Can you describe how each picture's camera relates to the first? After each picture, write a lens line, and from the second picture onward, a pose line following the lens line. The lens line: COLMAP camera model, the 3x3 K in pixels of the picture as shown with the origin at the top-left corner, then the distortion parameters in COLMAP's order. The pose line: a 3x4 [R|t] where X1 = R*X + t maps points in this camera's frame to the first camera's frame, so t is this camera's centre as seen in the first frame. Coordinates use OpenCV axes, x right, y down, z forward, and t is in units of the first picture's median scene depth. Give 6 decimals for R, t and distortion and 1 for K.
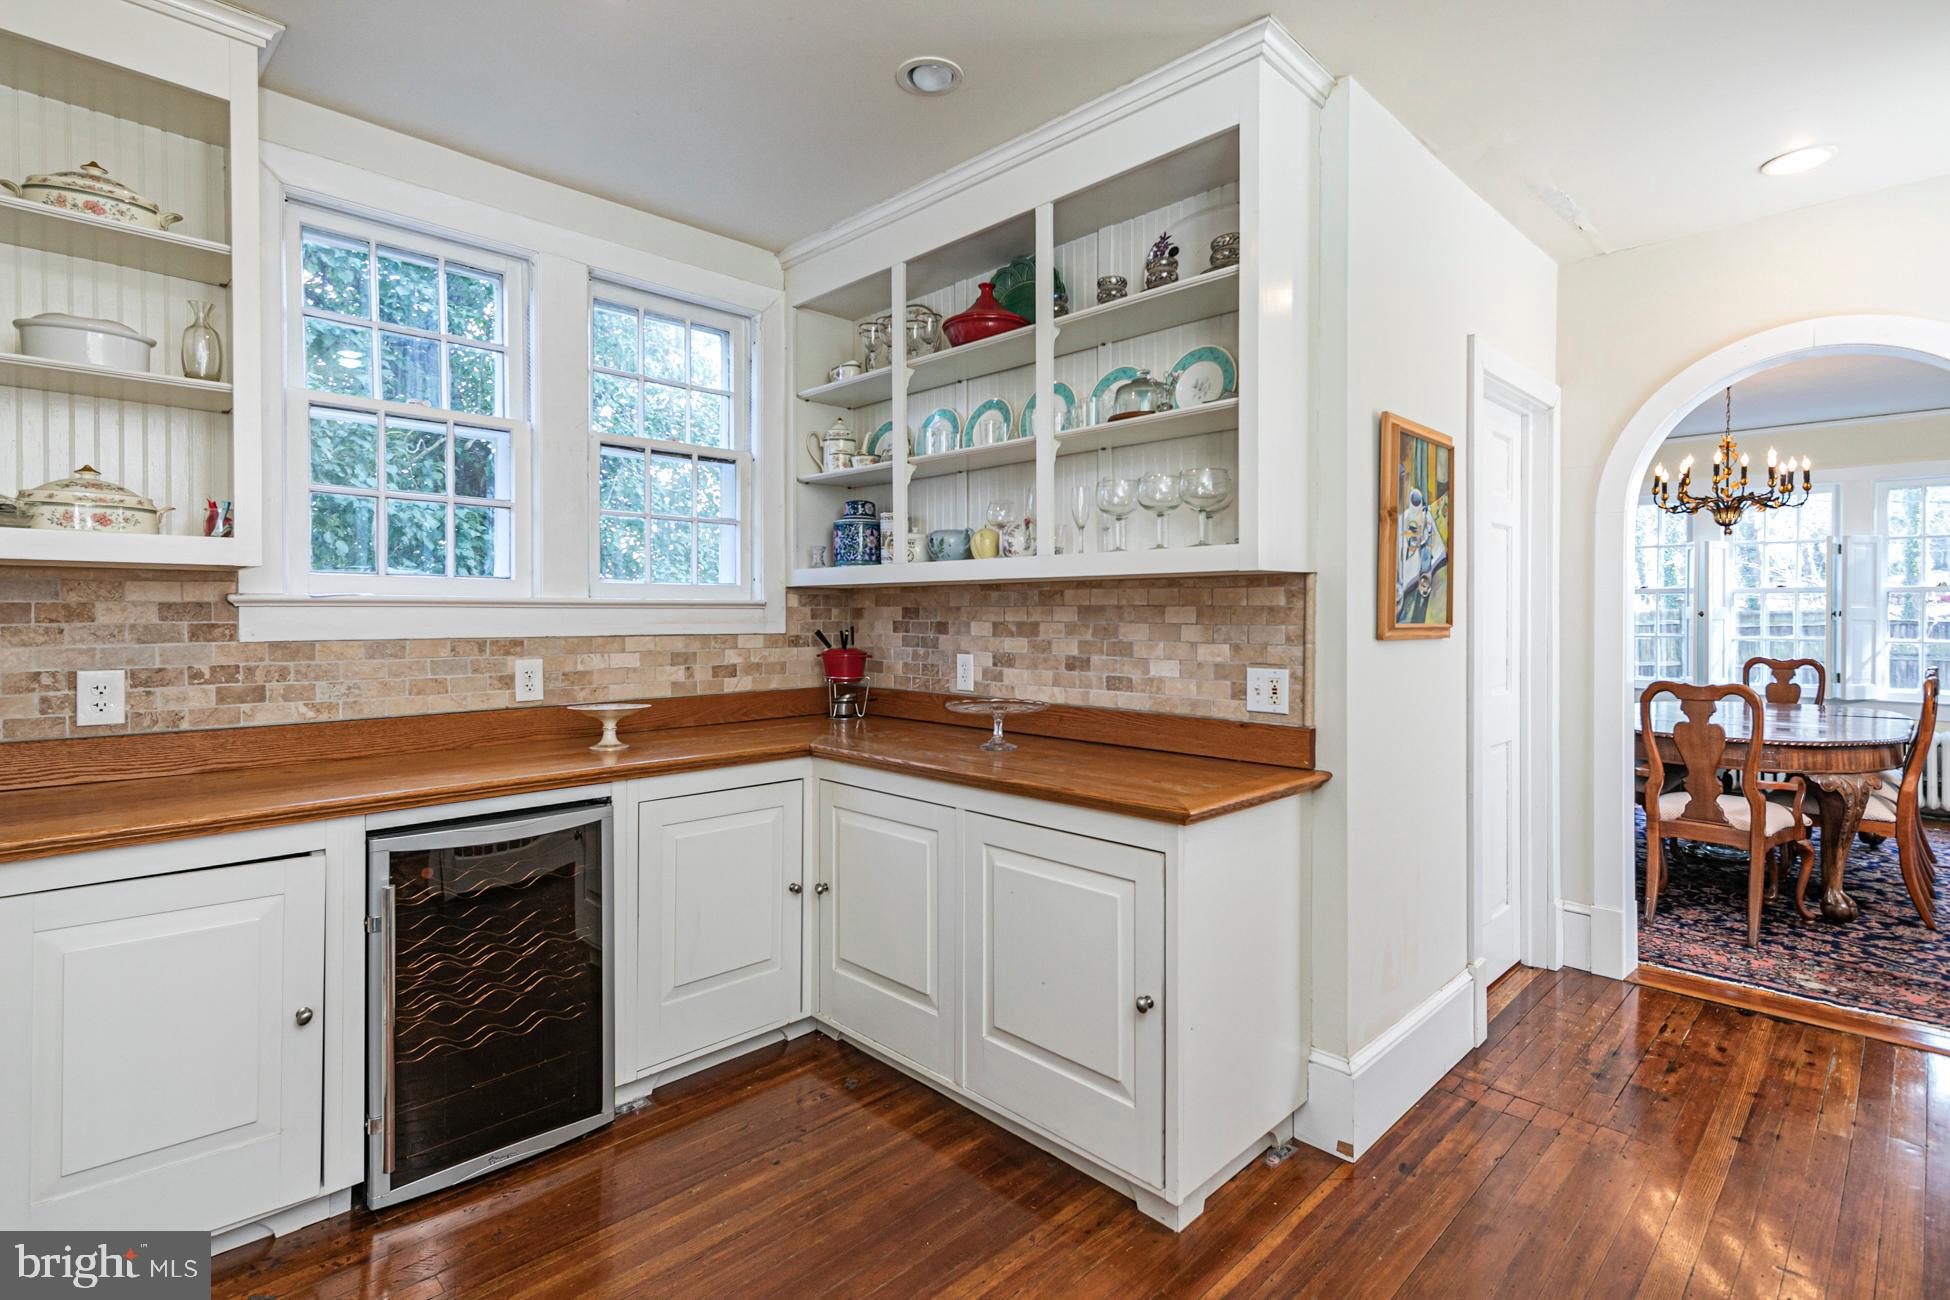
lens RADIAL K [[948.5, 0, 971.6], [0, 948.5, 615.4], [0, 0, 1]] dist [0.021319, -0.000009]
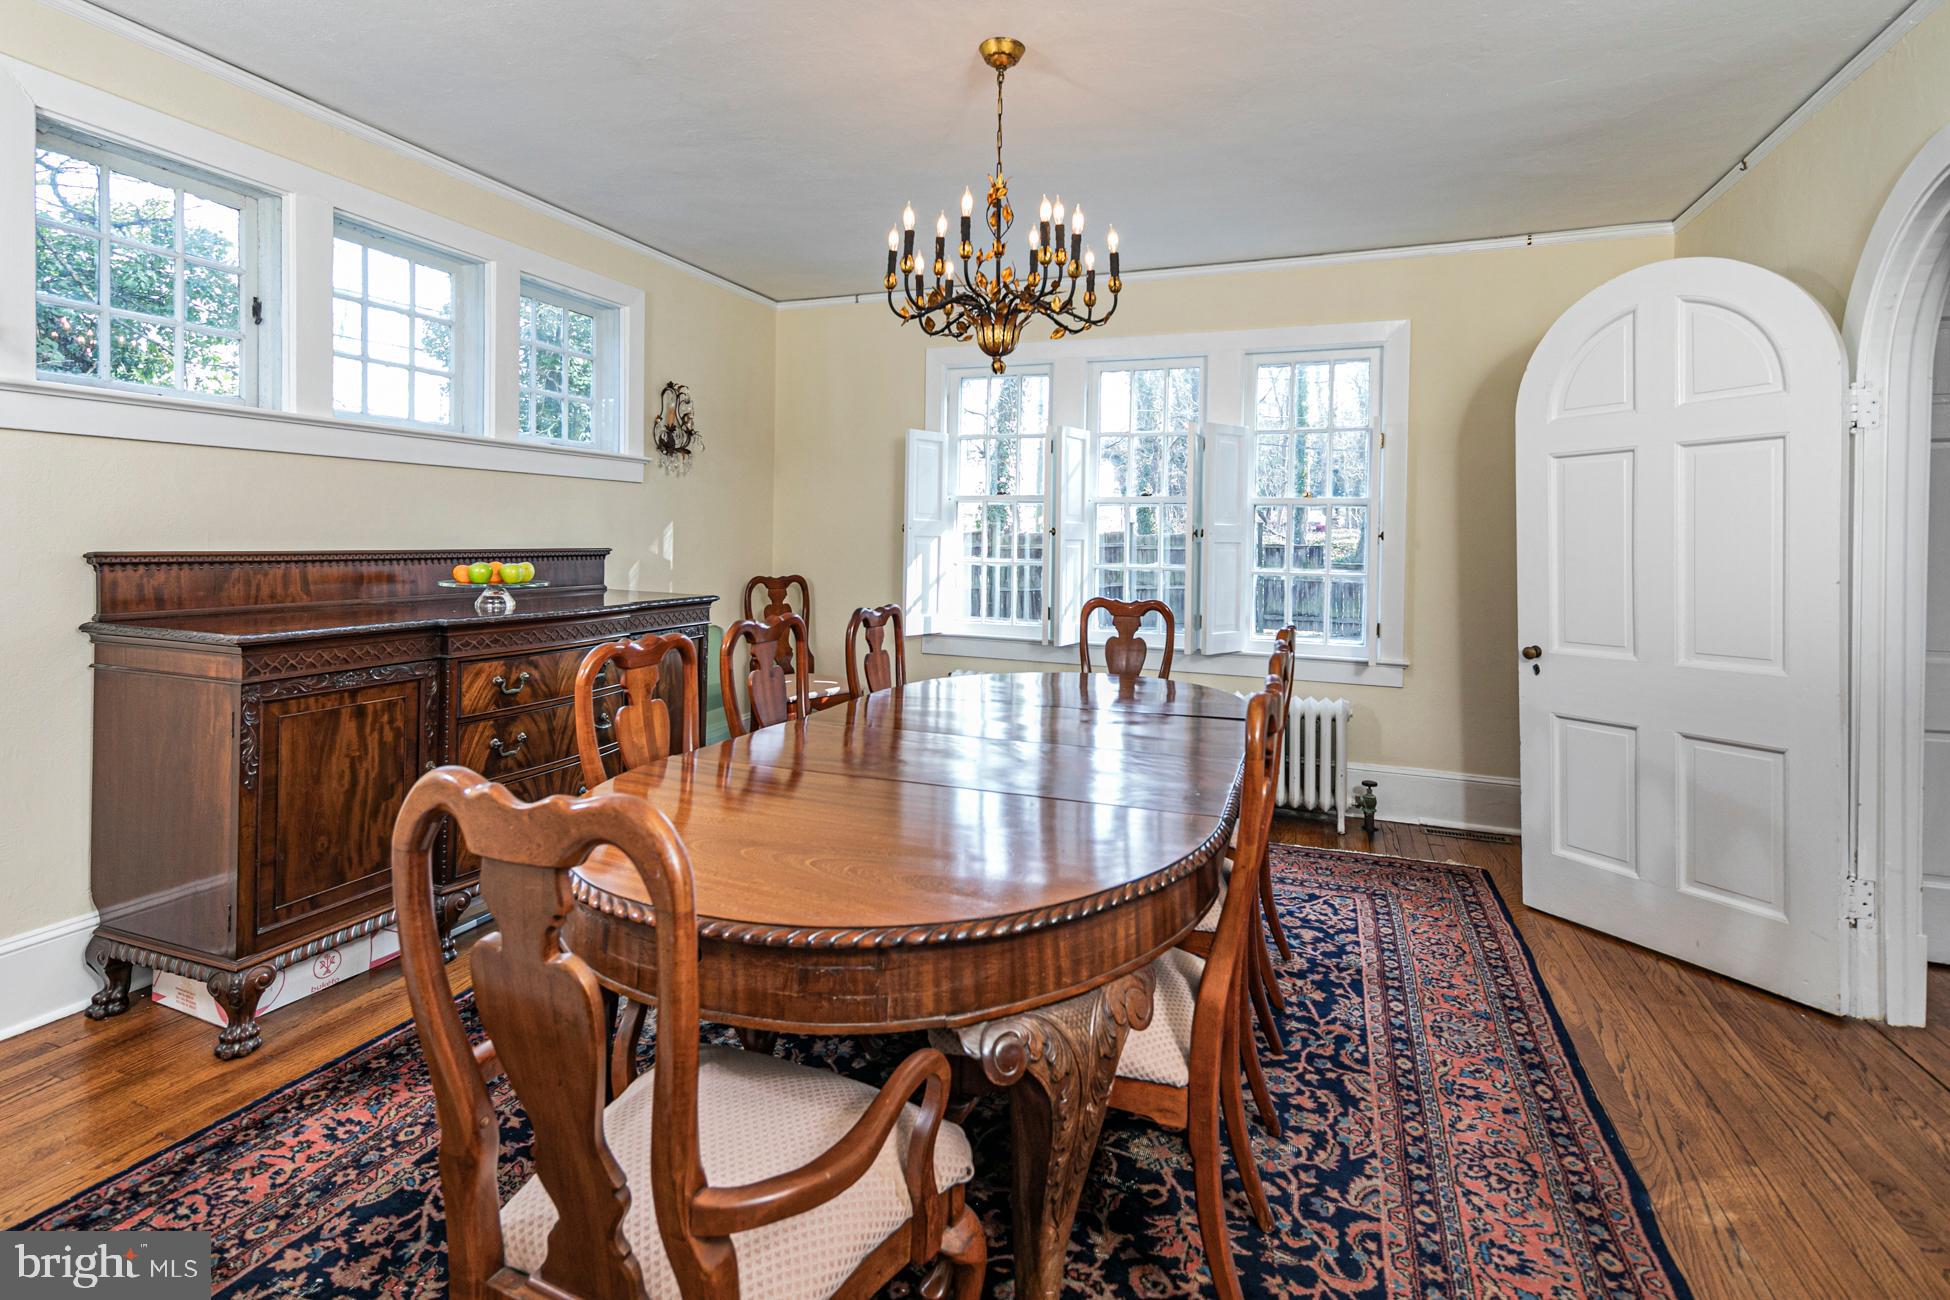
lens RADIAL K [[934.6, 0, 974.1], [0, 934.6, 542.1], [0, 0, 1]] dist [0.001880, 0.000168]
pose [[0.907853, 0.005208, 0.419256, 0.542360], [-0.008060, 0.999955, 0.005030, 0.003904], [-0.419211, -0.007946, 0.907854, 0.527868]]
